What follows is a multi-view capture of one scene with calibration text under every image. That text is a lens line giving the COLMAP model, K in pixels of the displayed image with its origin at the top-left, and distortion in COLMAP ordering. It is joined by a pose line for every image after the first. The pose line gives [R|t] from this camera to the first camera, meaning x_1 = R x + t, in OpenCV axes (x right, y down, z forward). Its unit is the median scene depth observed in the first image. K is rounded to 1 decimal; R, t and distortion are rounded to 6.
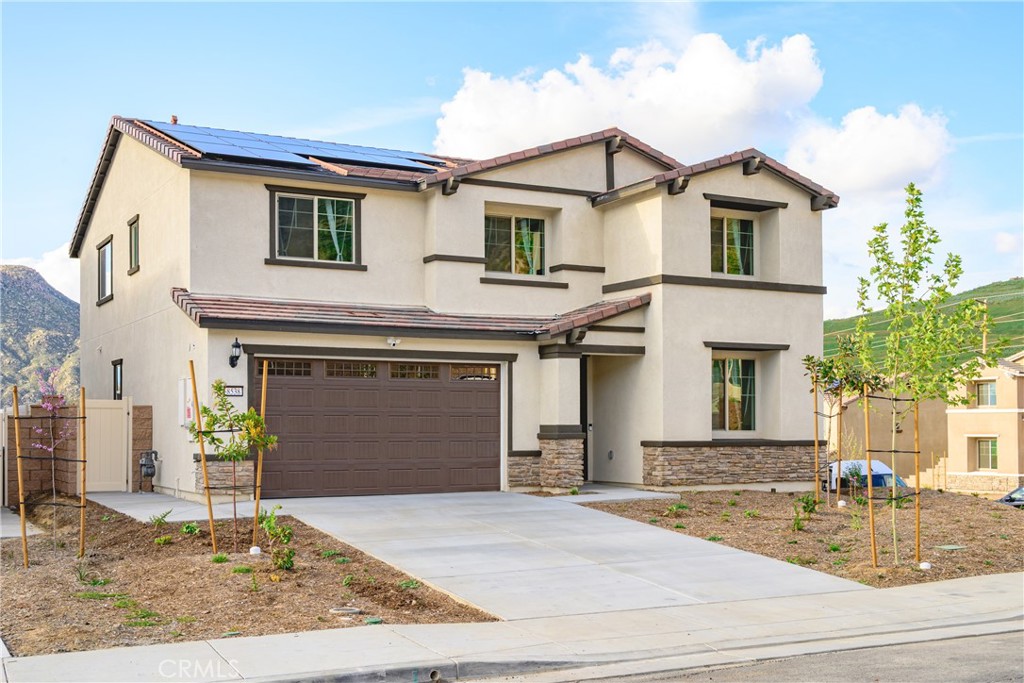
lens RADIAL K [[1217.7, 0, 512.7], [0, 1217.7, 376.9], [0, 0, 1]] dist [-0.001541, -0.004331]
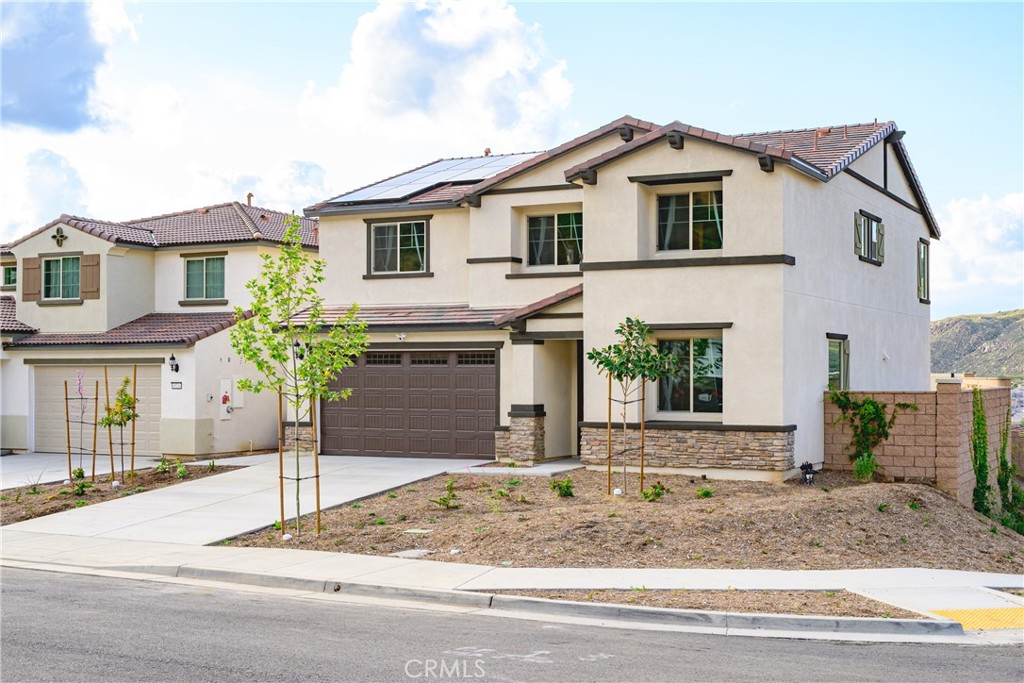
lens RADIAL K [[1357.6, 0, 512.0], [0, 1357.6, 341.5], [0, 0, 1]] dist [-0.025828, -0.022808]
pose [[0.537510, -0.016768, -0.843091, 1.083163], [0.035682, 0.999359, 0.002872, -0.022117], [0.842502, -0.031627, 0.537764, 0.321461]]
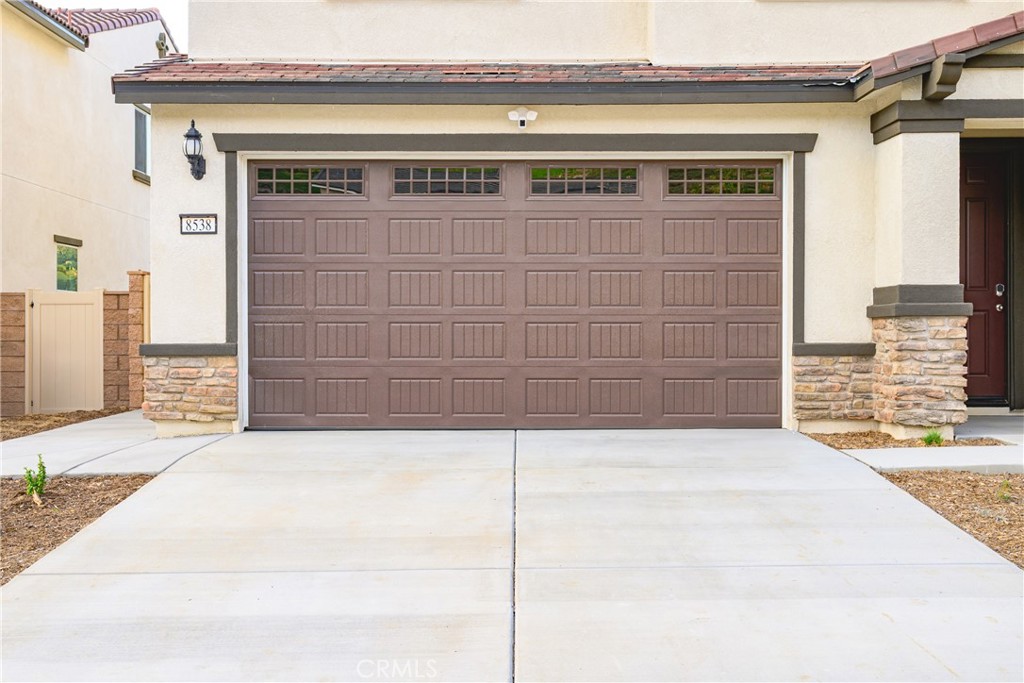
lens RADIAL K [[1156.5, 0, 492.0], [0, 1156.5, 342.8], [0, 0, 1]] dist [-0.033606, -0.008564]
pose [[0.867180, 0.002671, -0.497988, 0.115110], [0.020199, 0.998974, 0.040532, 0.039958], [0.497585, -0.045207, 0.866236, 0.556201]]
